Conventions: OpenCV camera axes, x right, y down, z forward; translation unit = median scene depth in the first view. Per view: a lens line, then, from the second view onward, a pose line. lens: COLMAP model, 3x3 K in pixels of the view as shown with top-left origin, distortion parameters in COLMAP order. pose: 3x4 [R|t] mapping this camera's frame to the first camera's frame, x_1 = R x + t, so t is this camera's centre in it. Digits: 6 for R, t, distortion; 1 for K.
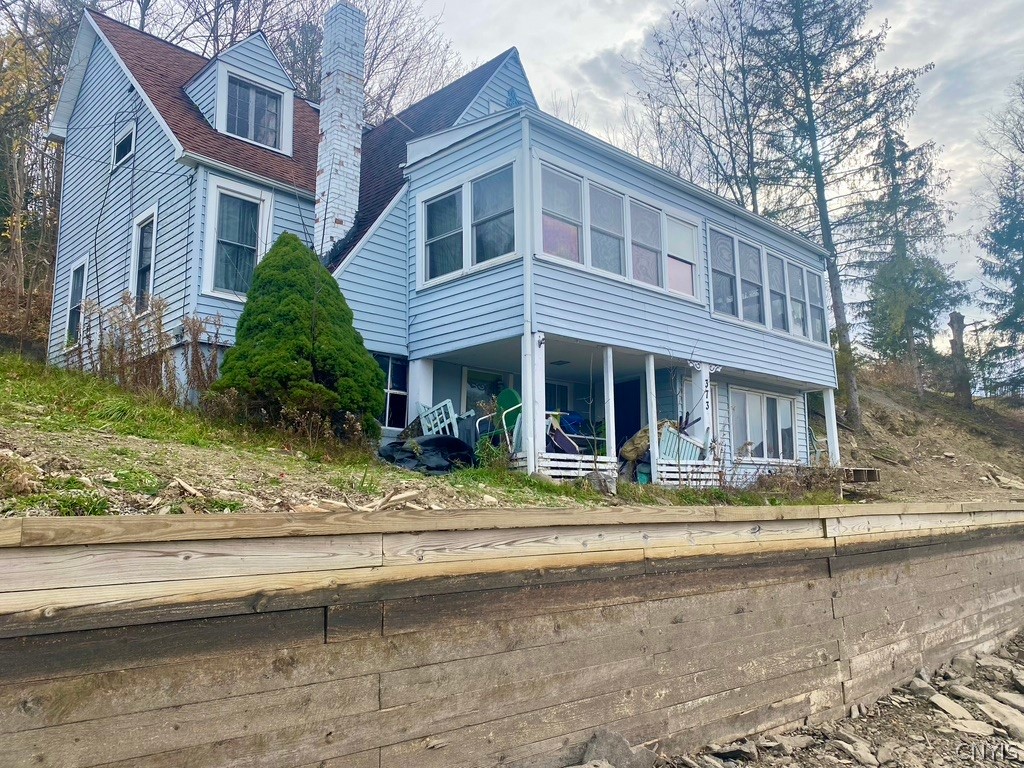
lens RADIAL K [[780.5, 0, 512.0], [0, 780.5, 384.0], [0, 0, 1]] dist [0.081035, -0.135641]
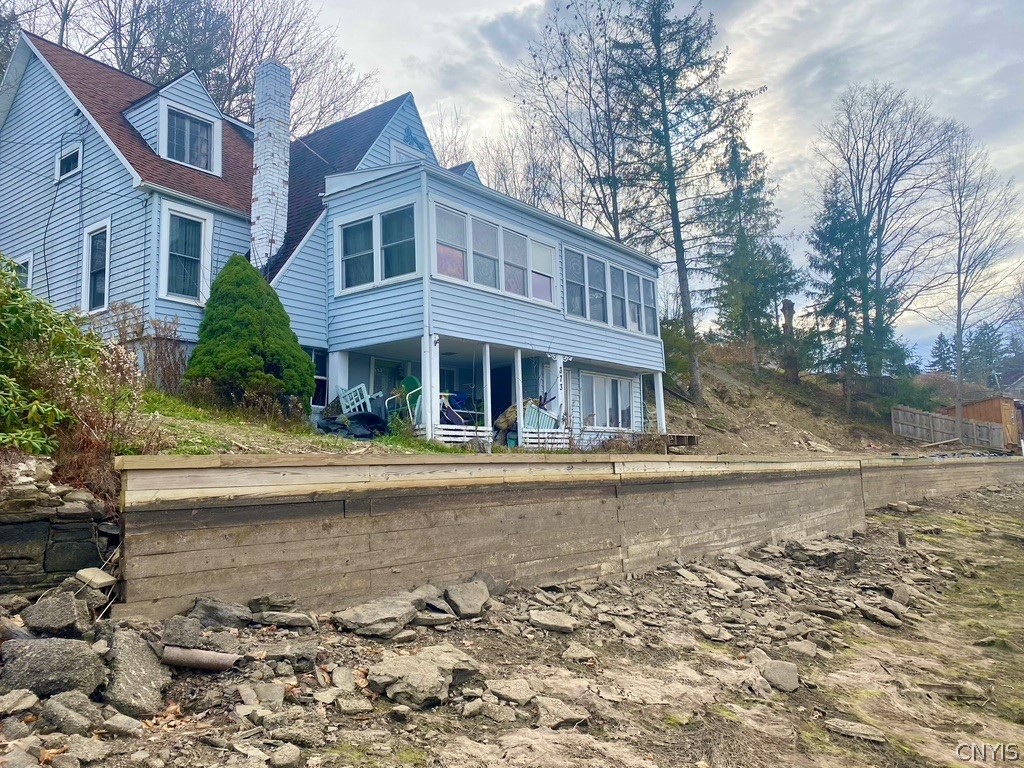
lens RADIAL K [[780.5, 0, 512.0], [0, 780.5, 384.0], [0, 0, 1]] dist [0.081035, -0.135641]
pose [[0.988210, 0.000915, 0.153099, -0.034199], [-0.006397, 0.999356, 0.035321, -0.025897], [-0.152968, -0.035884, 0.987579, -0.300683]]
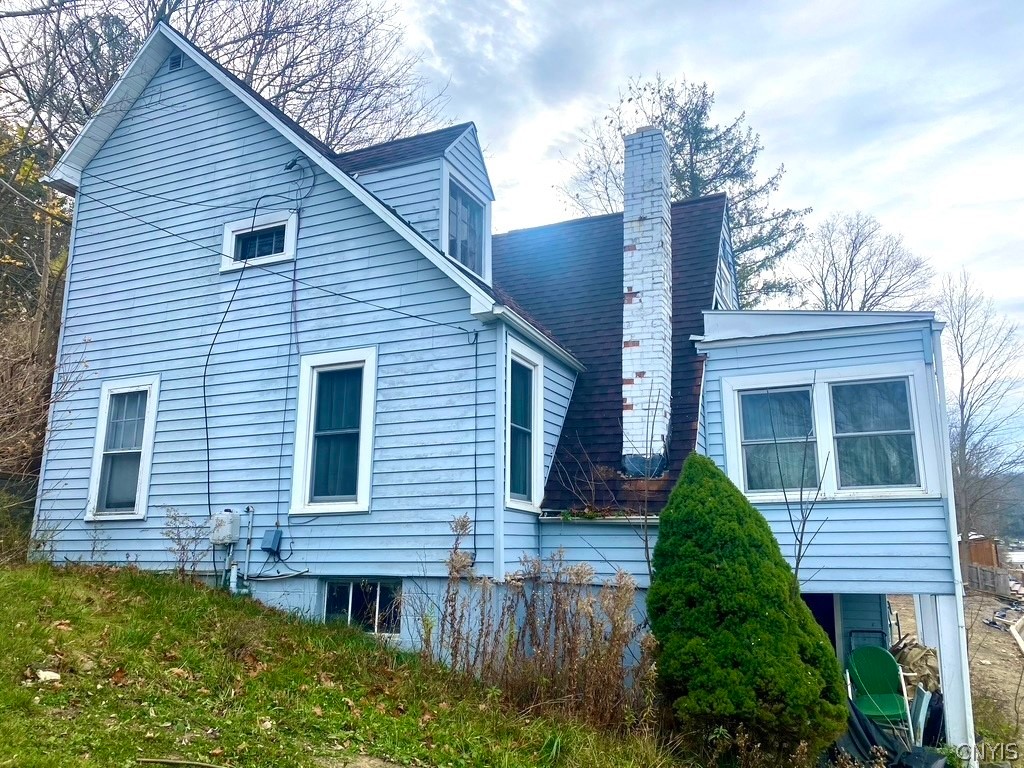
lens RADIAL K [[780.5, 0, 512.0], [0, 780.5, 384.0], [0, 0, 1]] dist [0.081035, -0.135641]
pose [[0.931777, 0.086346, 0.352614, -0.623824], [-0.067463, 0.995568, -0.065518, -0.172891], [-0.356709, 0.037260, 0.933472, 0.329607]]
